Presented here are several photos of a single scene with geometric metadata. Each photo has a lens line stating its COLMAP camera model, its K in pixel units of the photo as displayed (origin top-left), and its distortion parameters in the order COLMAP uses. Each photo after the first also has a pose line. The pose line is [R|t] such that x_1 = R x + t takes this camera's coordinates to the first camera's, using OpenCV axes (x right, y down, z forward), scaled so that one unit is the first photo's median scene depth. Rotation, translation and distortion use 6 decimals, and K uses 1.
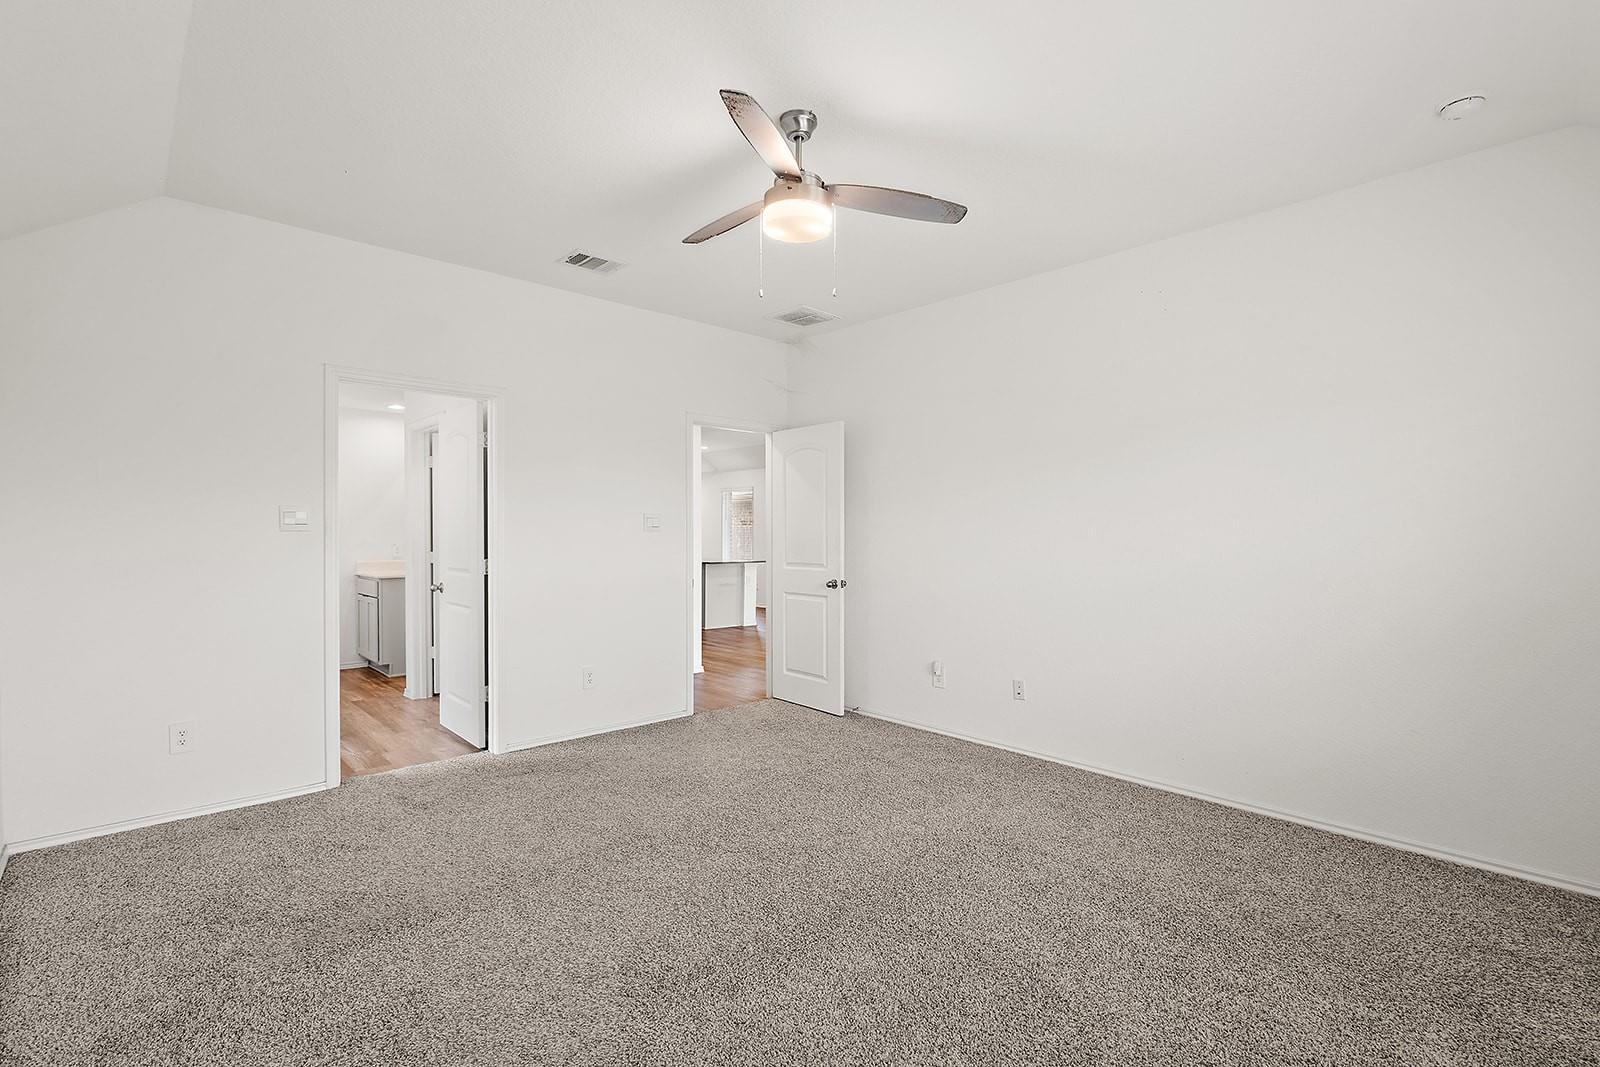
lens RADIAL K [[740.3, 0, 802.5], [0, 740.3, 524.2], [0, 0, 1]] dist [0.002921, 0.000070]
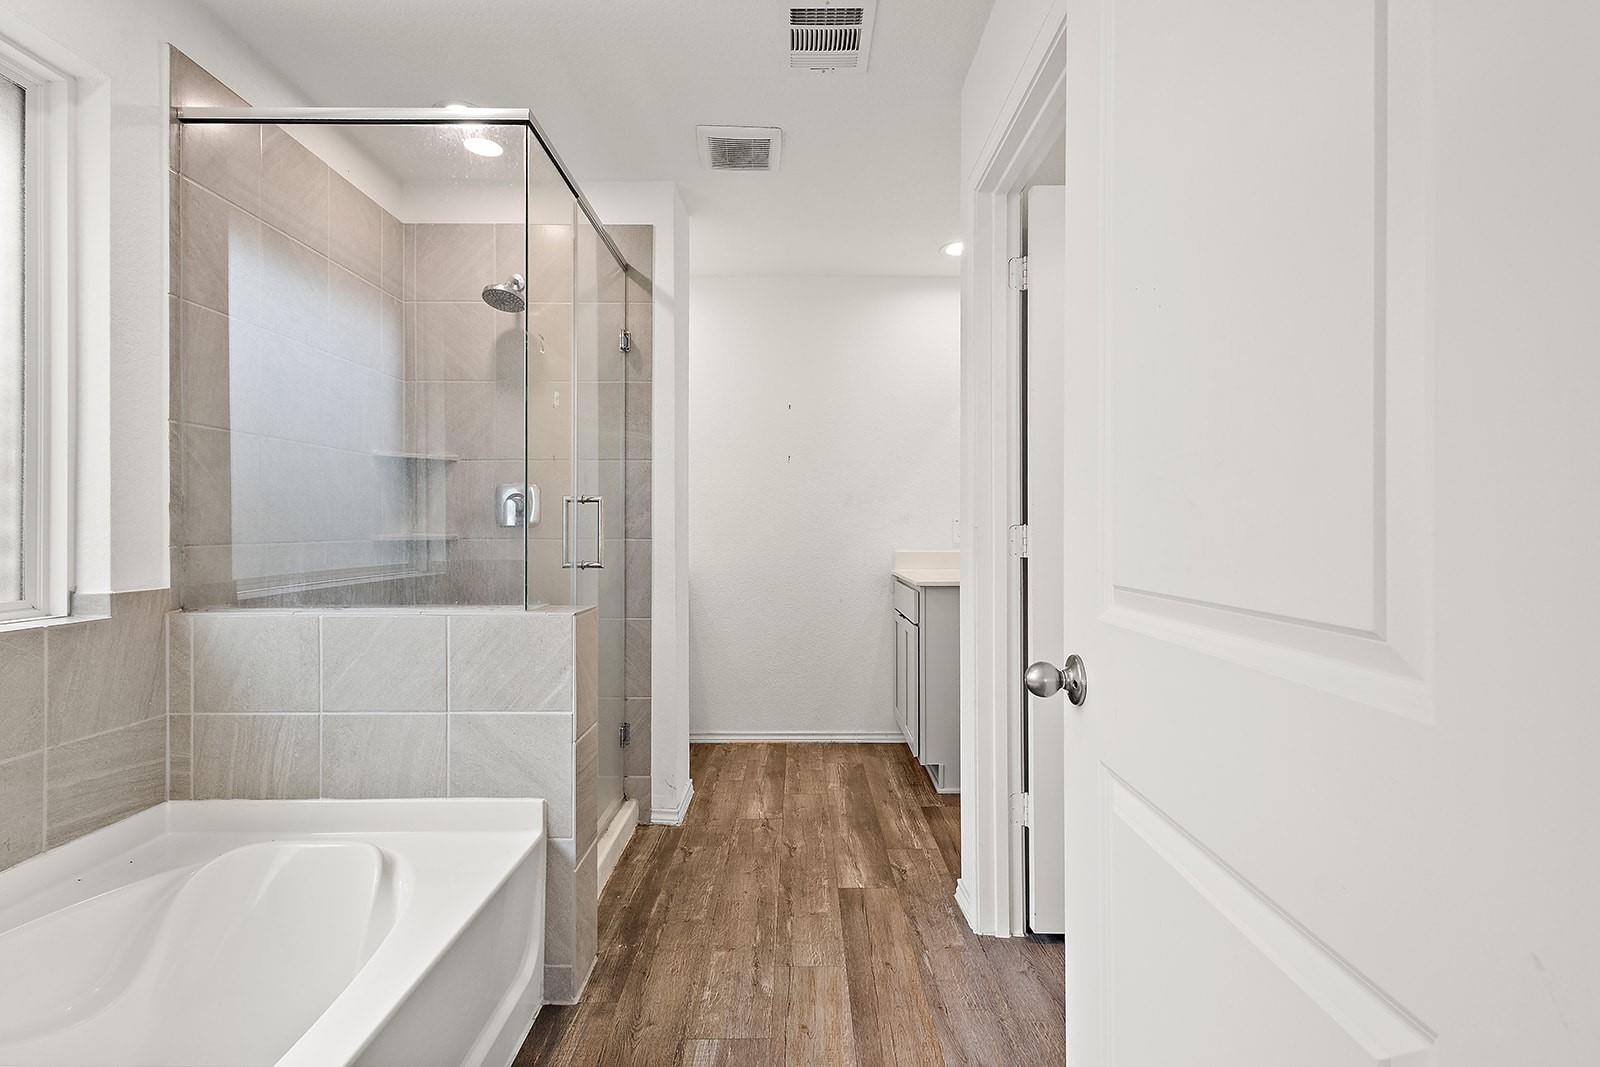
lens RADIAL K [[740.3, 0, 802.5], [0, 740.3, 524.2], [0, 0, 1]] dist [0.002921, 0.000070]
pose [[0.734753, 0.004457, -0.678320, -0.299305], [-0.003284, 0.999990, 0.003013, 0.031613], [0.678326, 0.000014, 0.734761, 0.590500]]
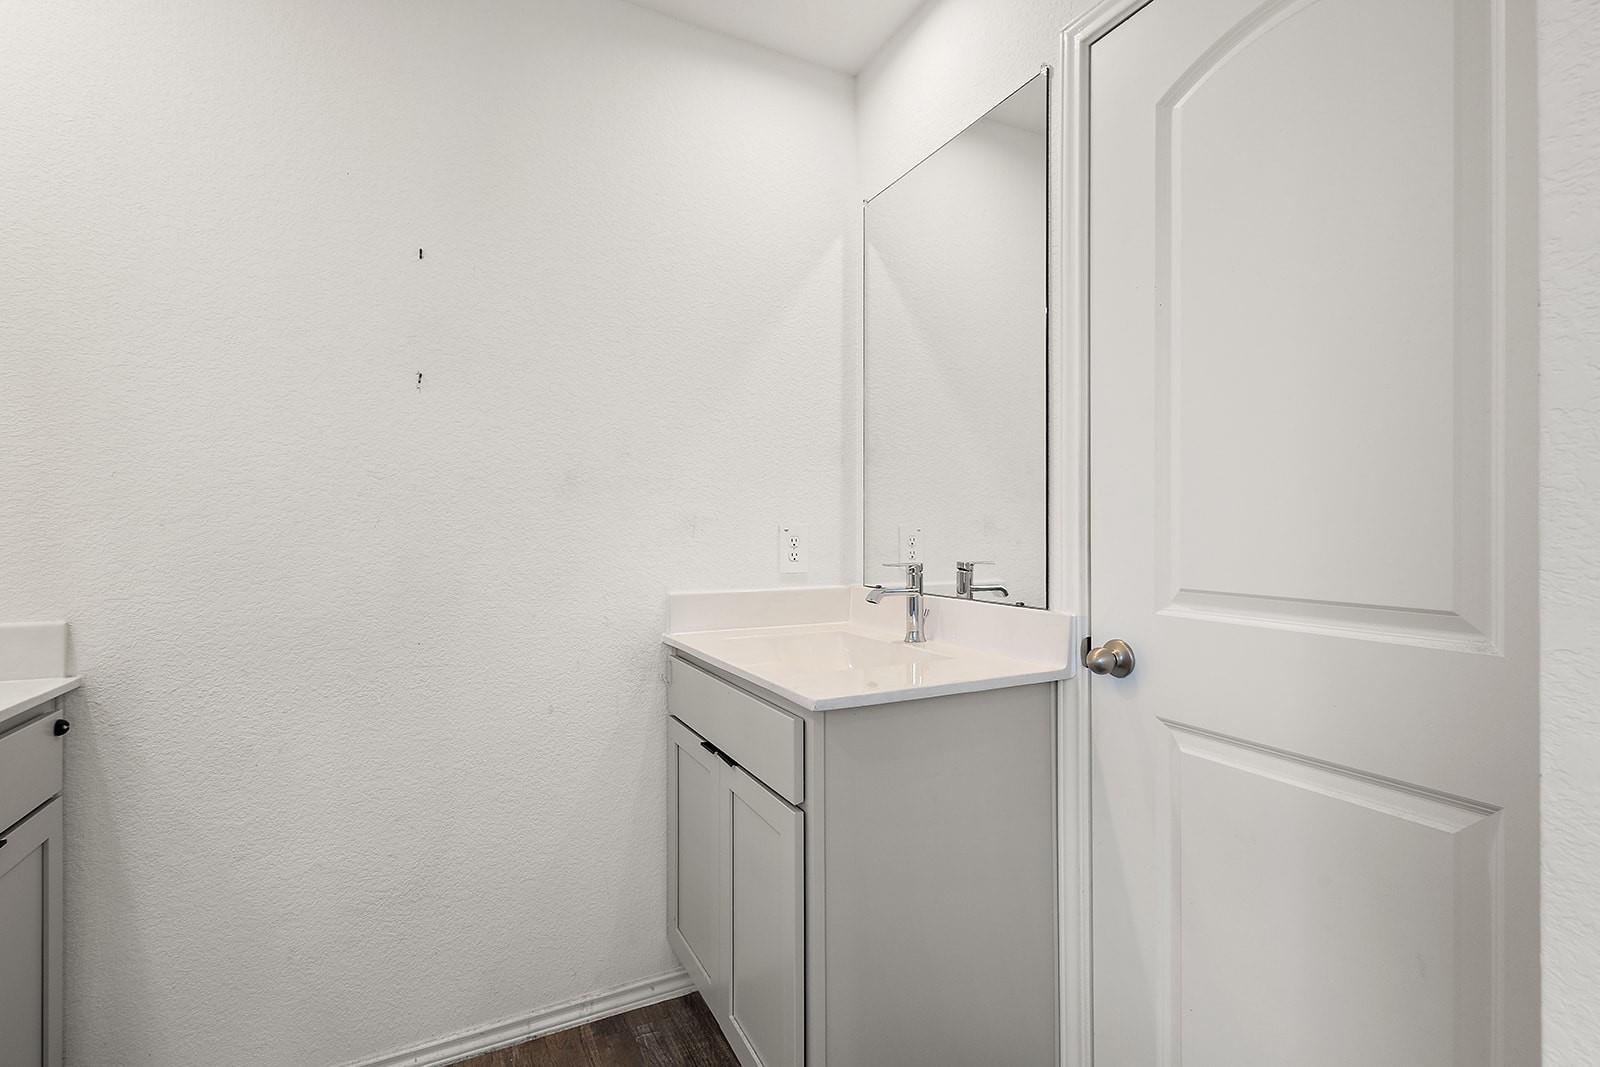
lens RADIAL K [[740.3, 0, 802.5], [0, 740.3, 524.2], [0, 0, 1]] dist [0.002921, 0.000070]
pose [[0.961849, 0.000871, -0.273581, -0.524378], [-0.000106, 0.999996, 0.002813, 0.027684], [0.273582, -0.002677, 0.961845, 0.823119]]
